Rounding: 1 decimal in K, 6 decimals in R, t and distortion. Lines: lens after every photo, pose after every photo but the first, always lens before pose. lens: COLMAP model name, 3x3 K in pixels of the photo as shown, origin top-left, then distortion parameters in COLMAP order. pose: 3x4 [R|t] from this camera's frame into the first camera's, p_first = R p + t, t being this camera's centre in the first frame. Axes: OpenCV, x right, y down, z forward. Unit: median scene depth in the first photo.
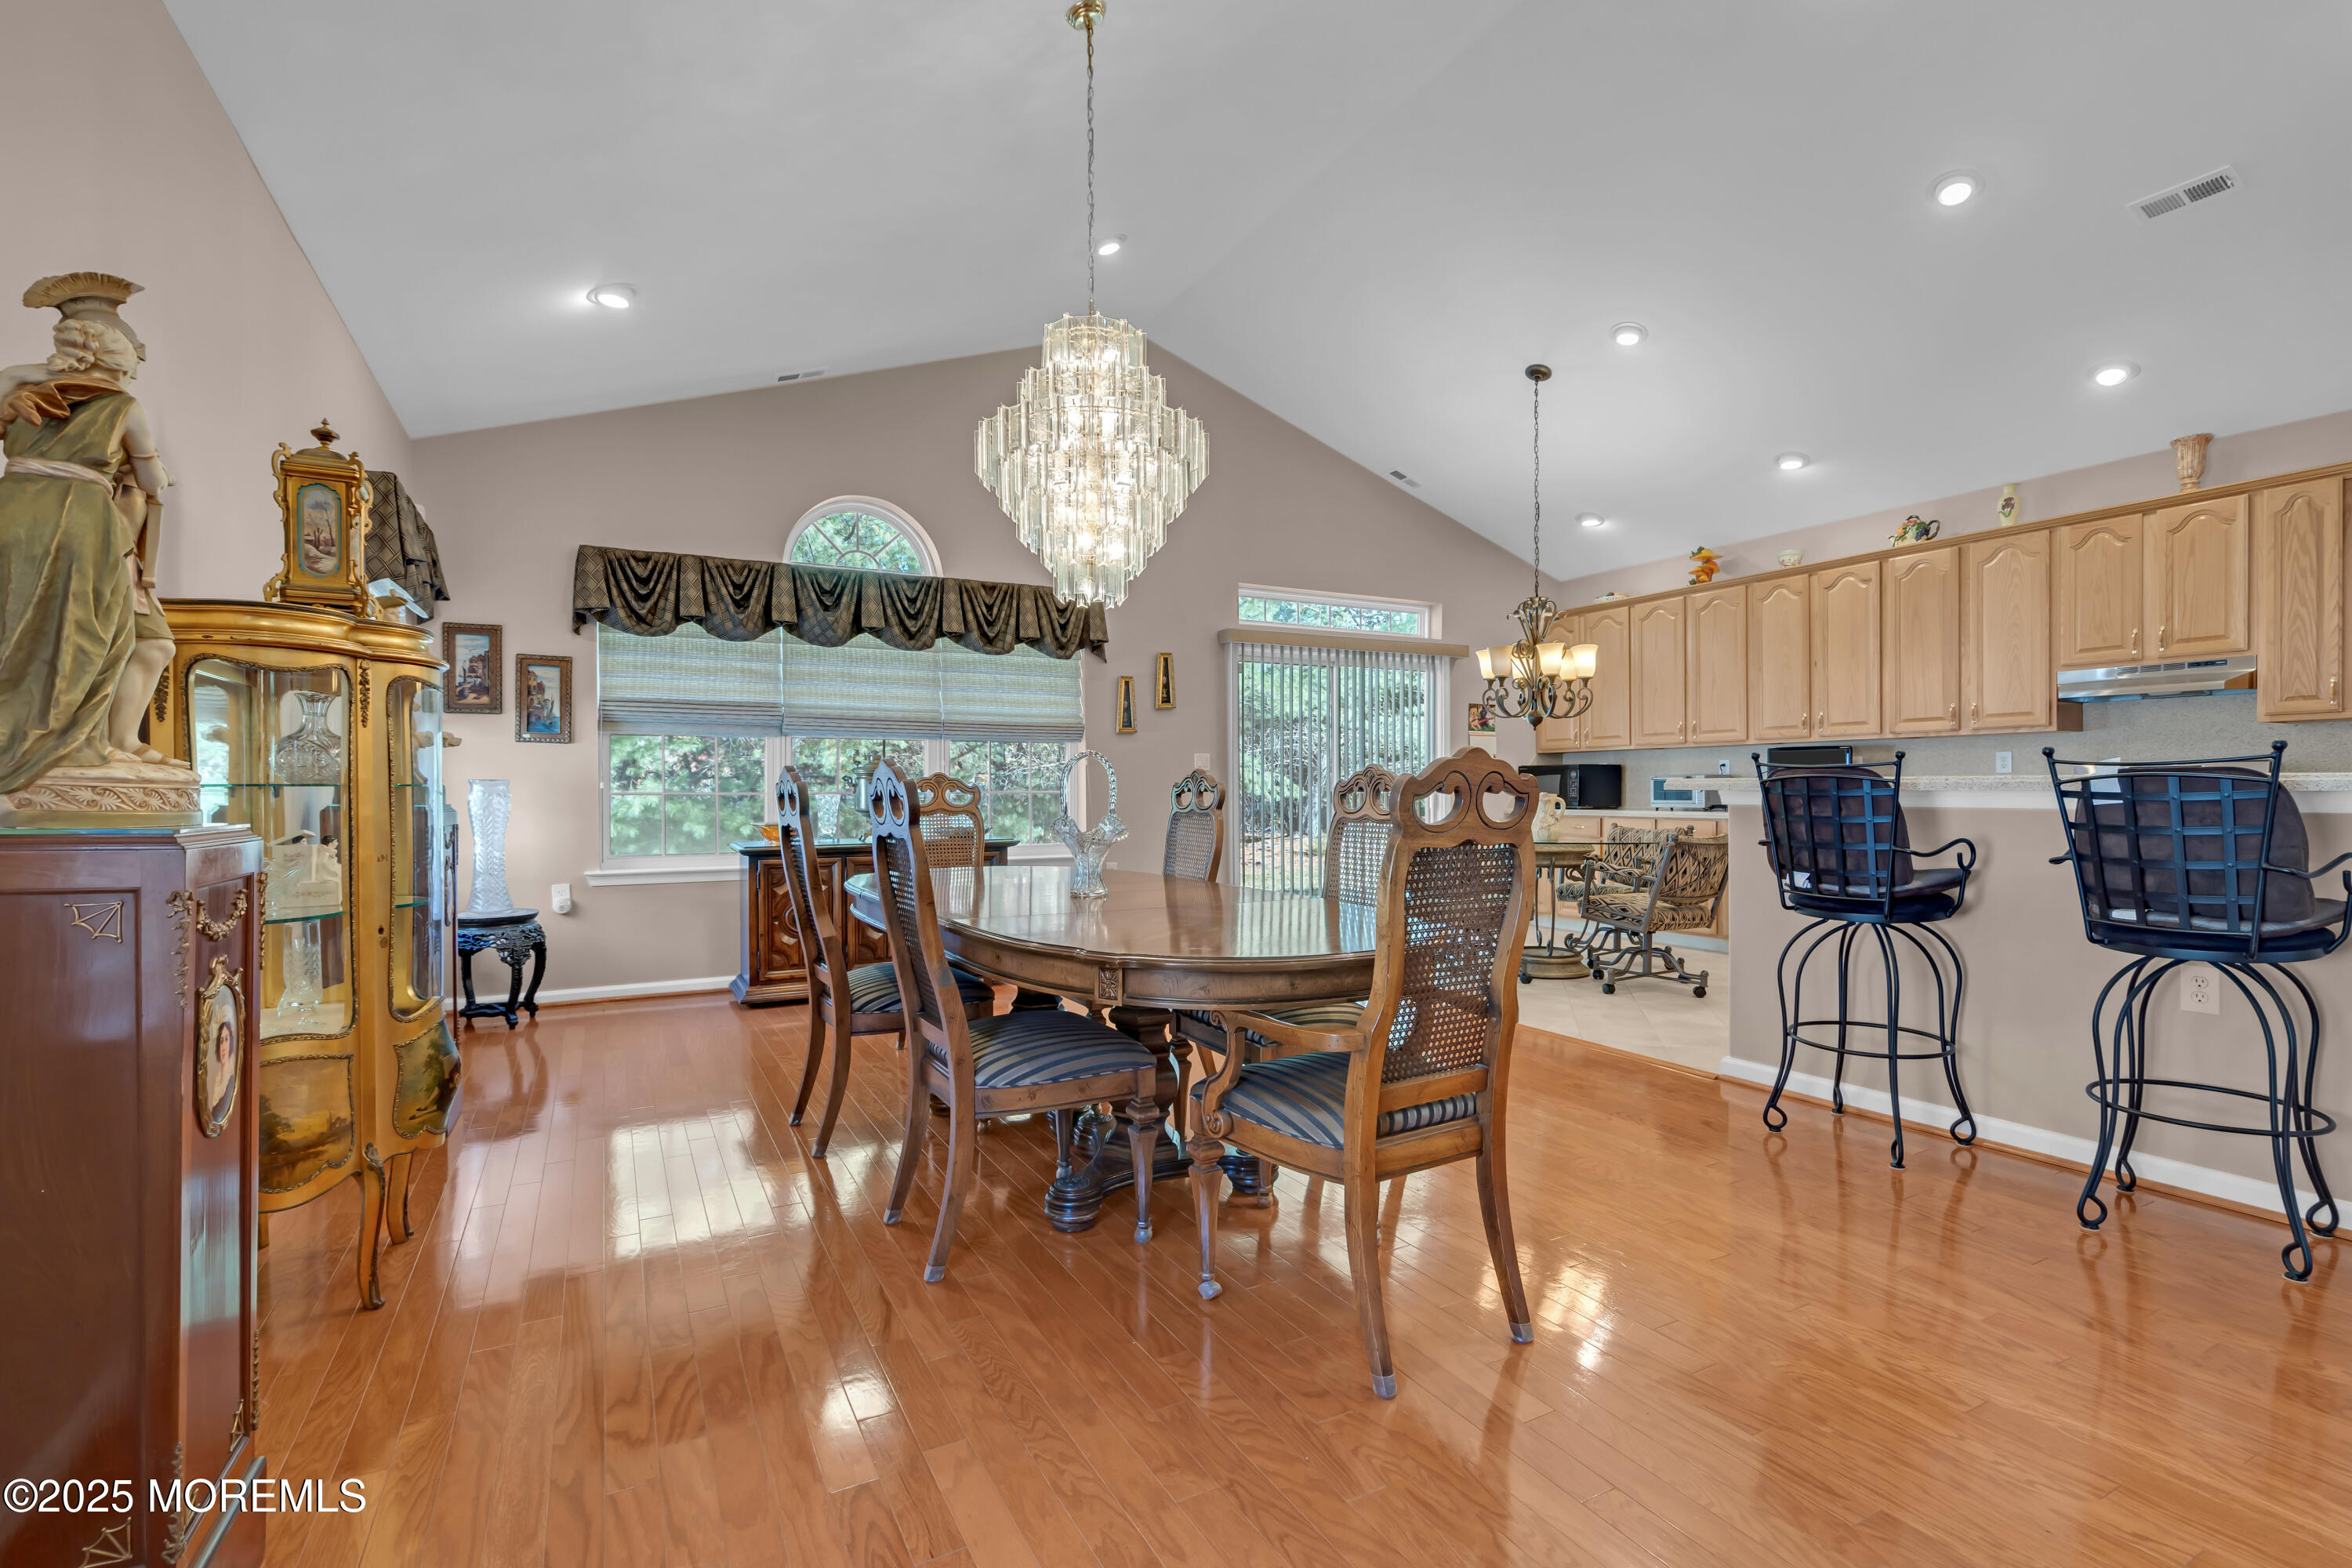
lens RADIAL K [[1080.3, 0, 1180.7], [0, 1080.3, 796.8], [0, 0, 1]] dist [-0.002319, 0.002451]
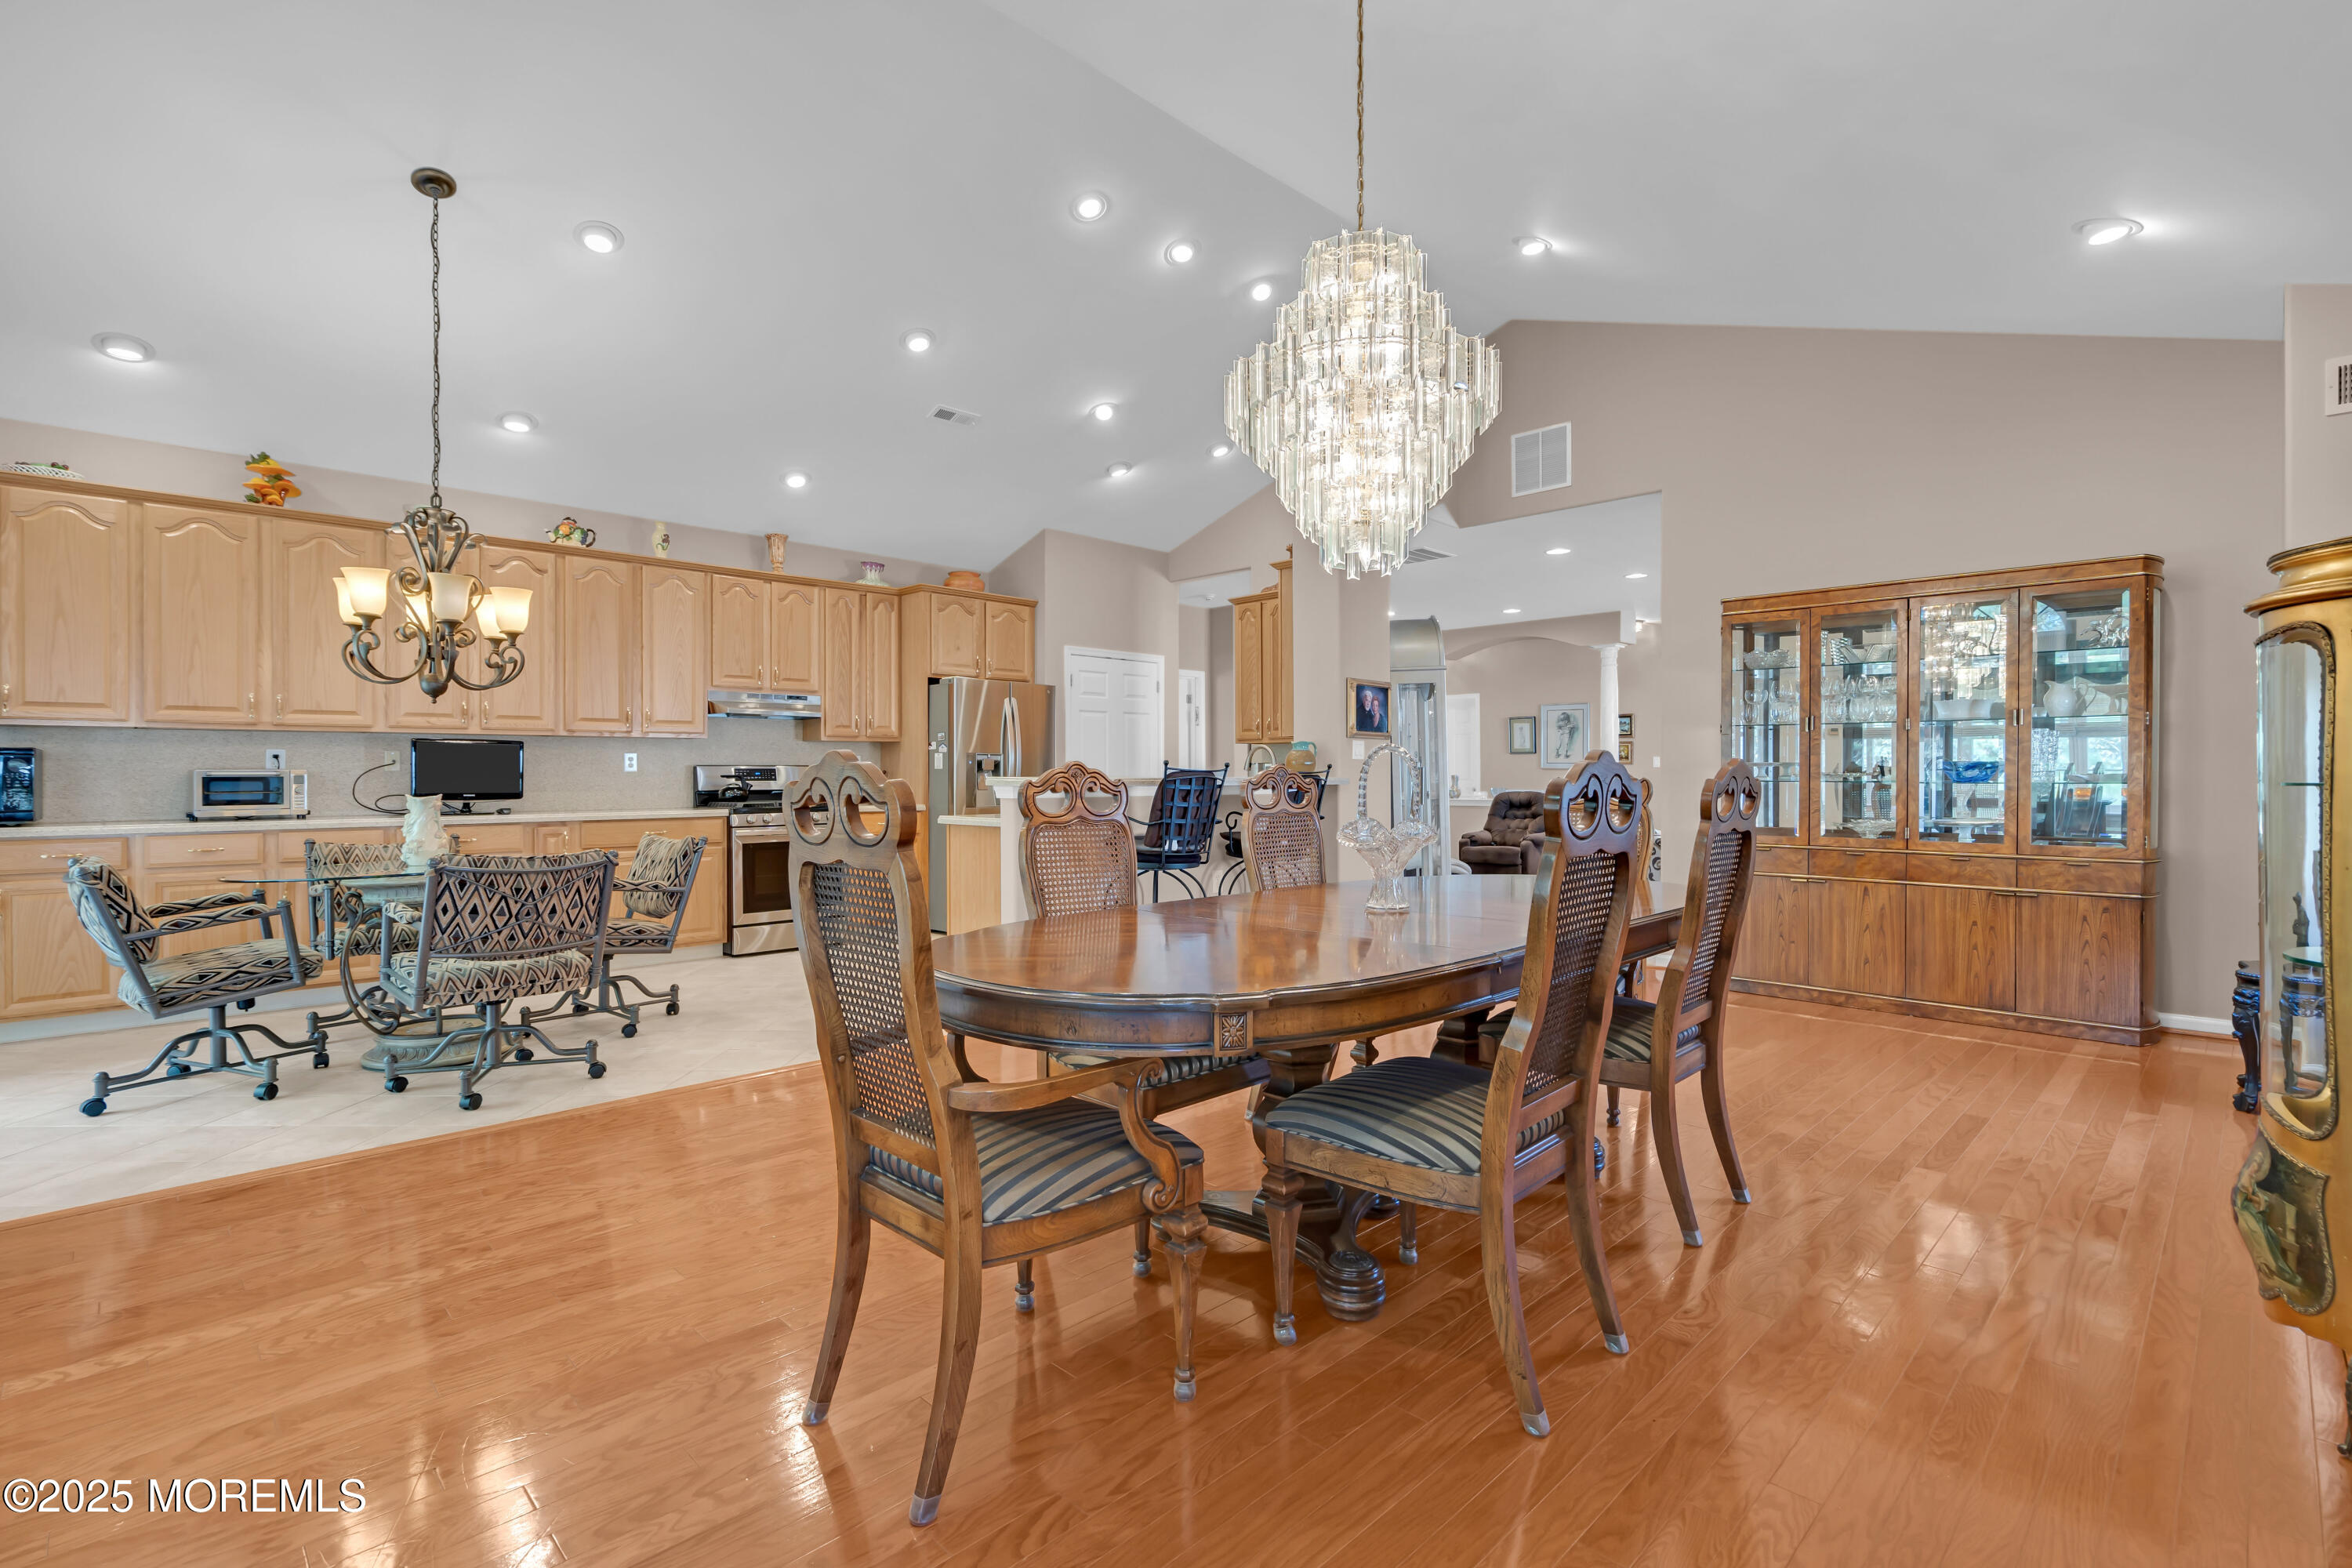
lens RADIAL K [[1080.3, 0, 1192.5], [0, 1080.3, 774.8], [0, 0, 1]] dist [-0.002319, 0.002451]
pose [[-0.277570, 0.005714, 0.960688, -0.462396], [0.010729, 0.999938, -0.002848, -0.009344], [-0.960645, 0.009517, -0.277614, 0.727147]]
